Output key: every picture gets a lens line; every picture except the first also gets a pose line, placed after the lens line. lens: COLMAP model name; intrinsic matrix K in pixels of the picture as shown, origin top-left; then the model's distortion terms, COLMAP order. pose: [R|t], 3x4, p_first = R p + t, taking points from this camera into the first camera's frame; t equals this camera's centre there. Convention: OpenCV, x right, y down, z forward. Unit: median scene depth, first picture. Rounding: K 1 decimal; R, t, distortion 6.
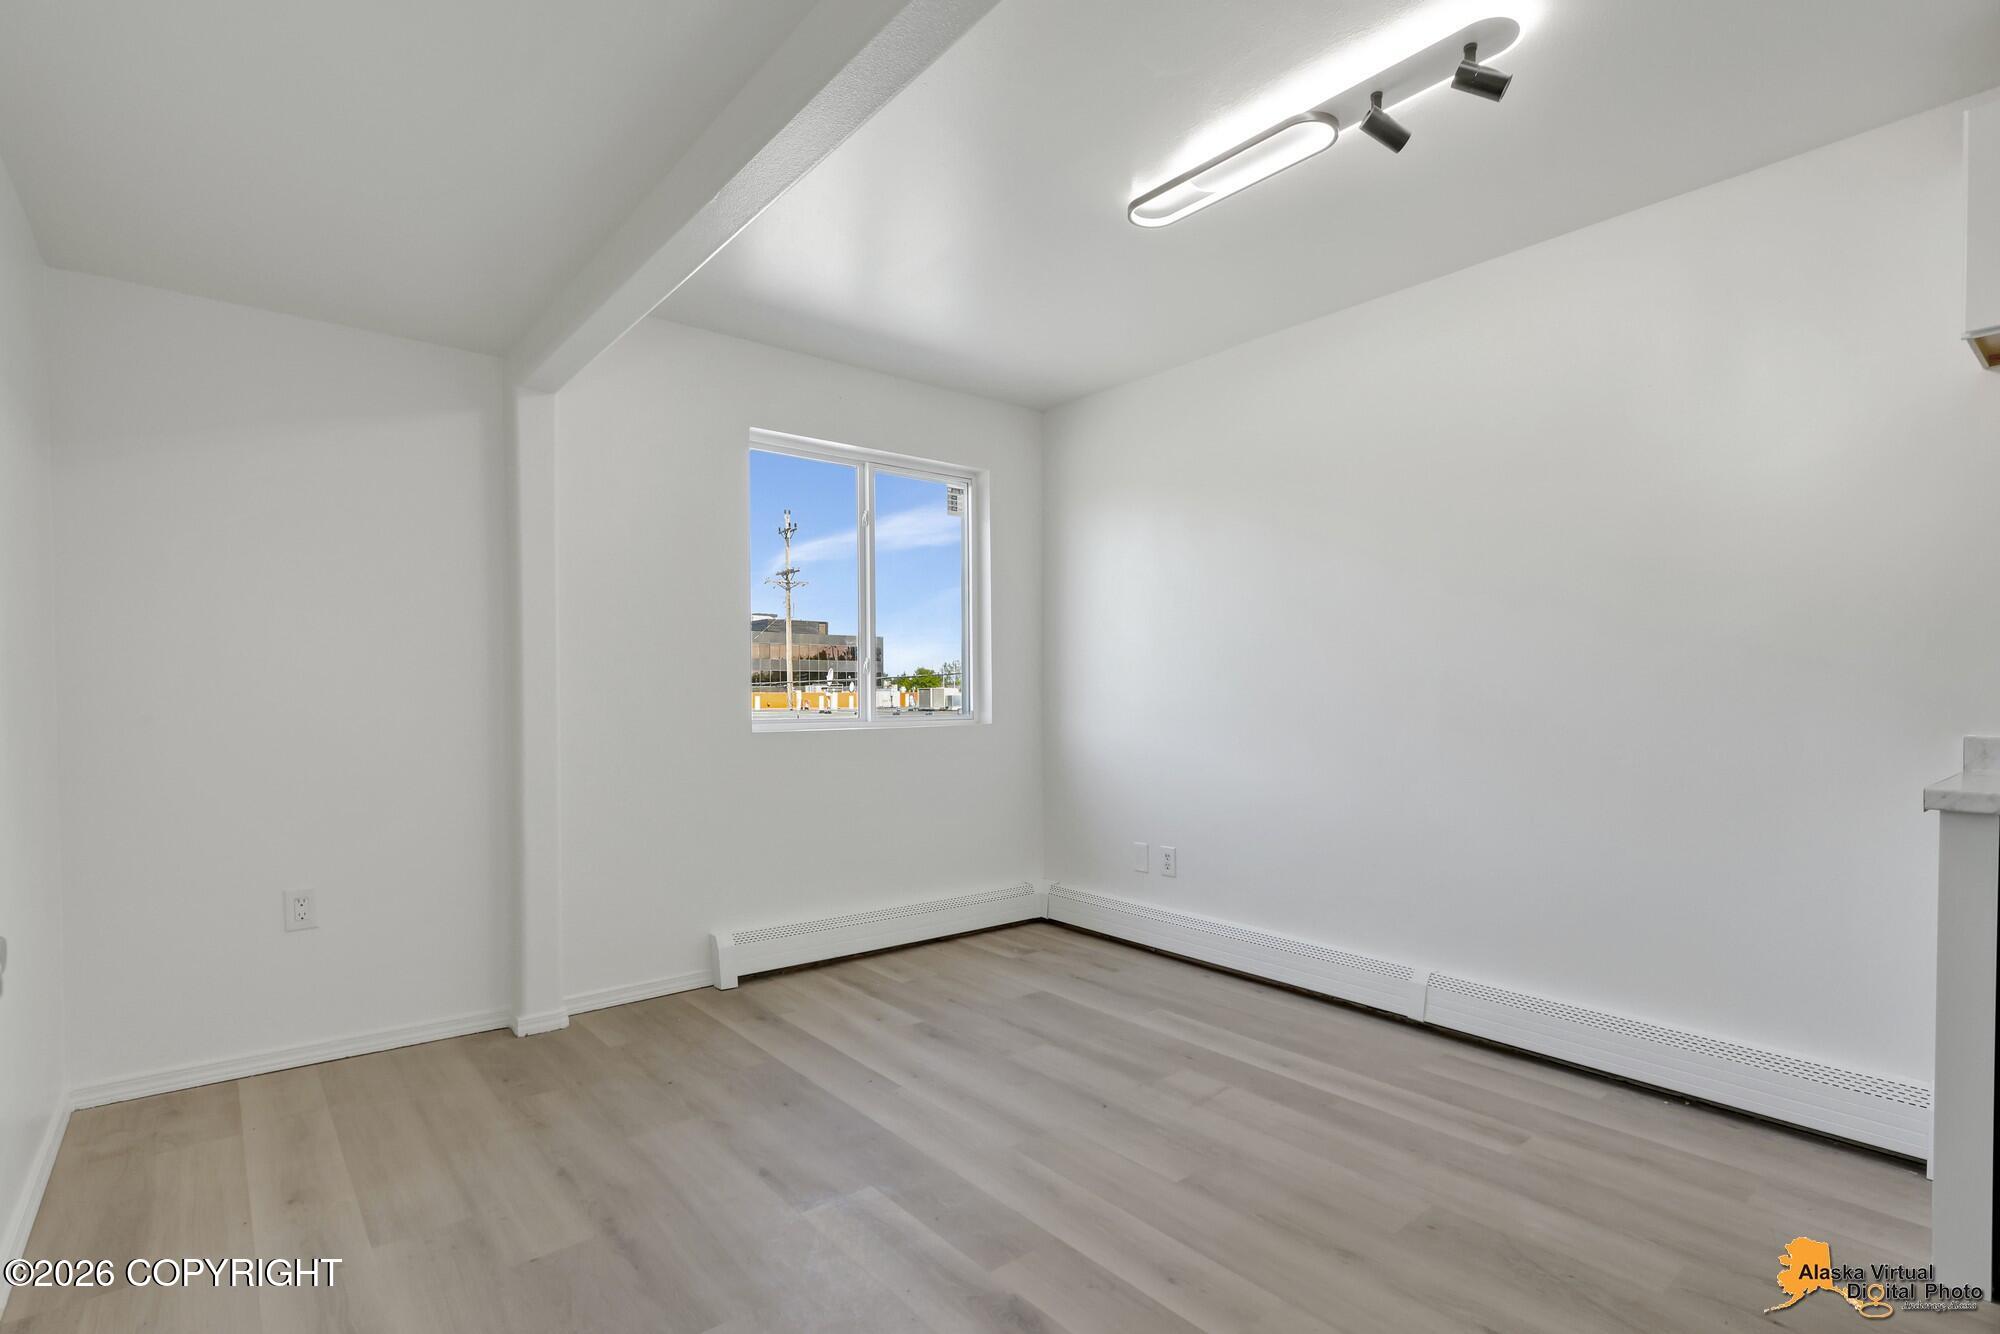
lens RADIAL K [[933.2, 0, 986.2], [0, 933.2, 718.8], [0, 0, 1]] dist [-0.000663, -0.000284]
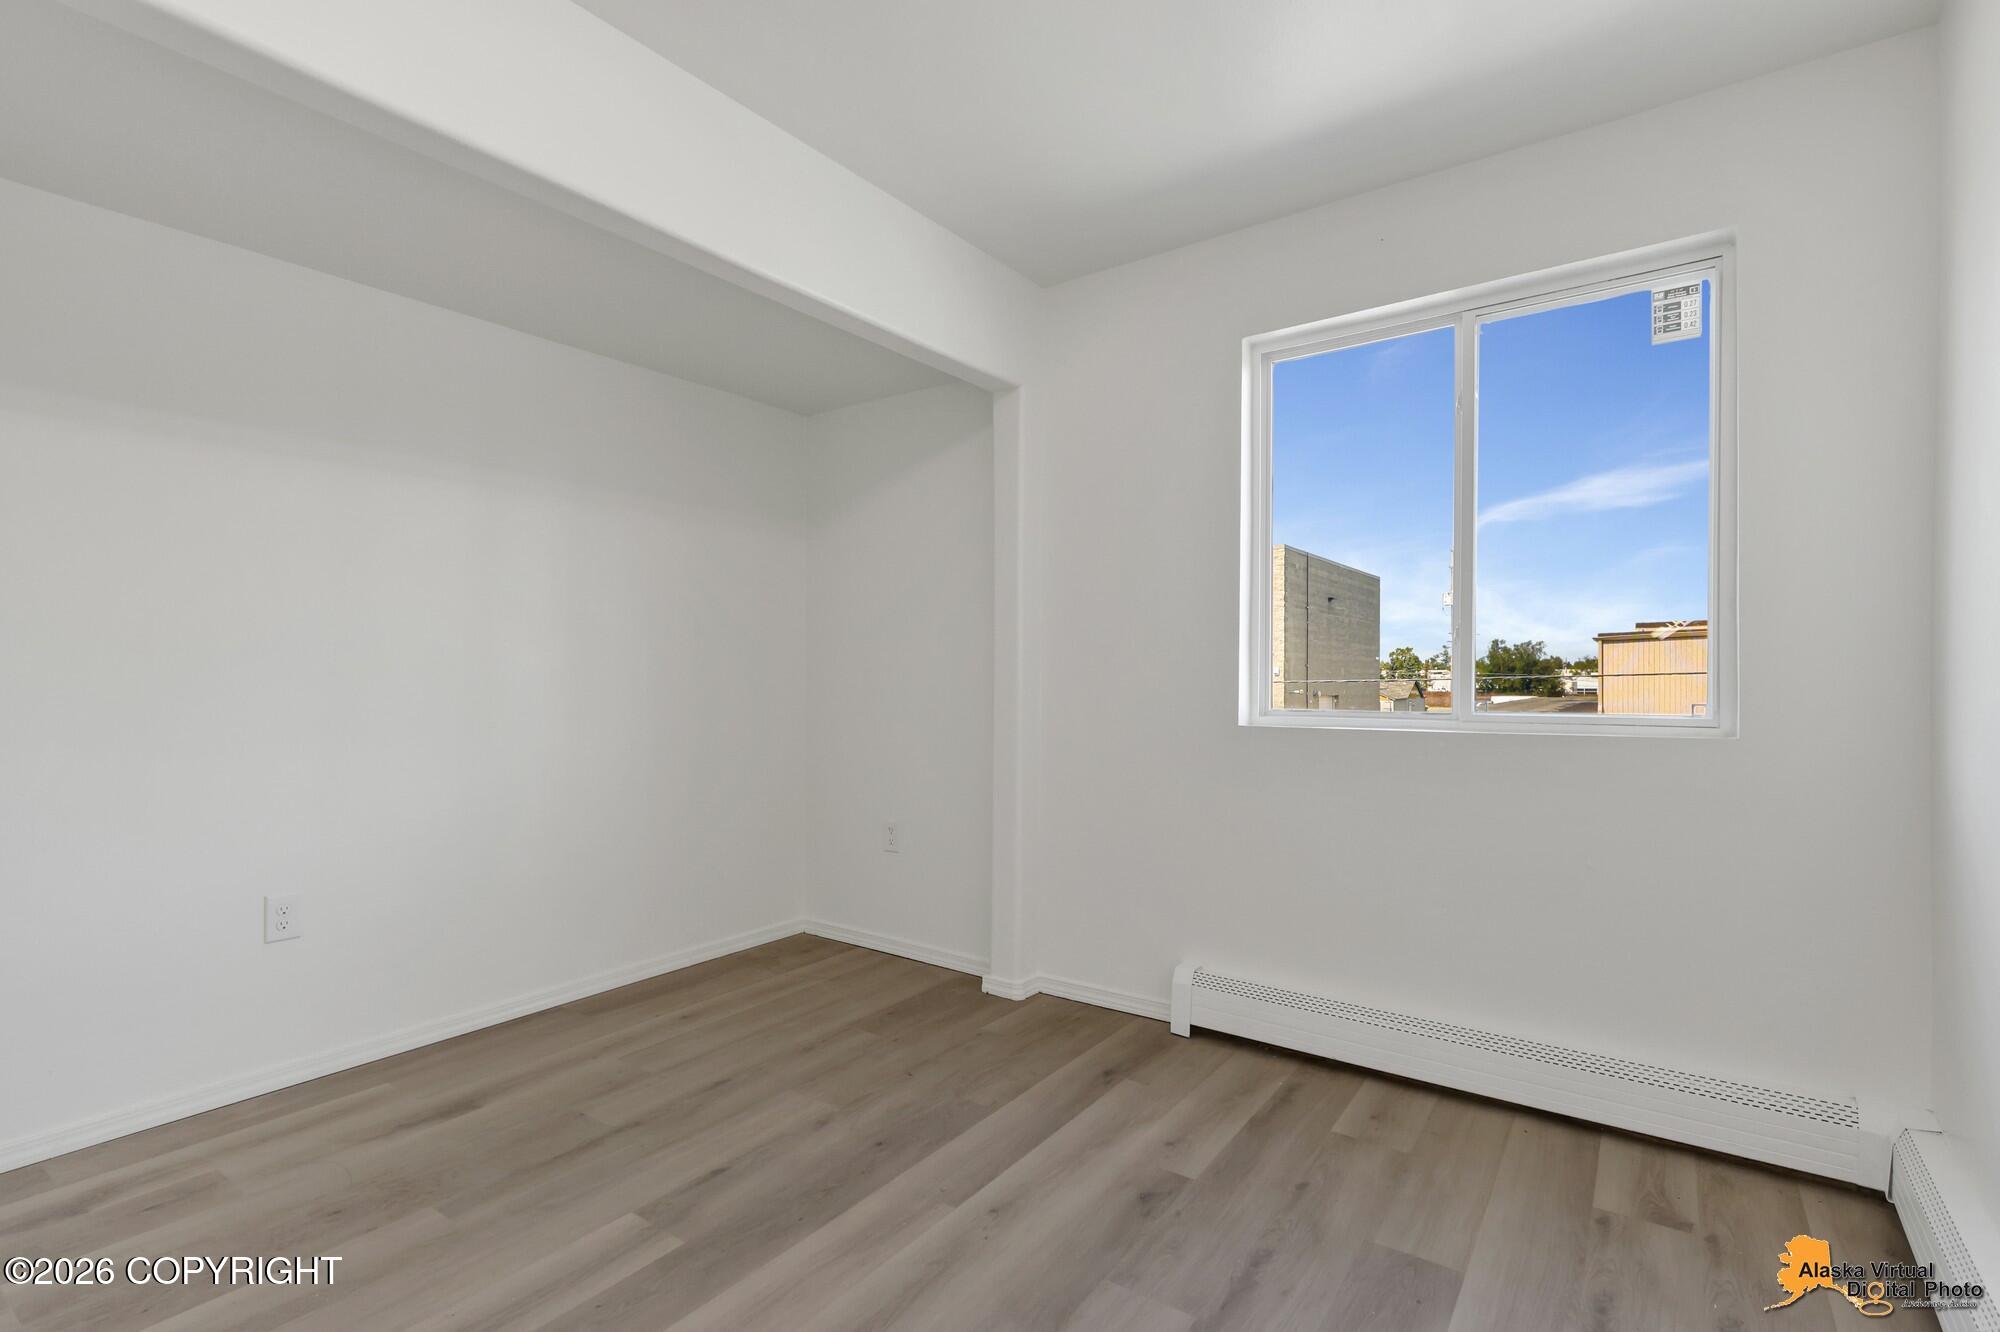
lens RADIAL K [[943.4, 0, 1000.0], [0, 943.4, 666.0], [0, 0, 1]] dist [0.001844, 0.000148]
pose [[0.267719, -0.005556, -0.963481, 0.545381], [-0.026053, 0.999576, -0.013004, -0.021812], [0.963145, 0.028583, 0.267460, 0.699267]]
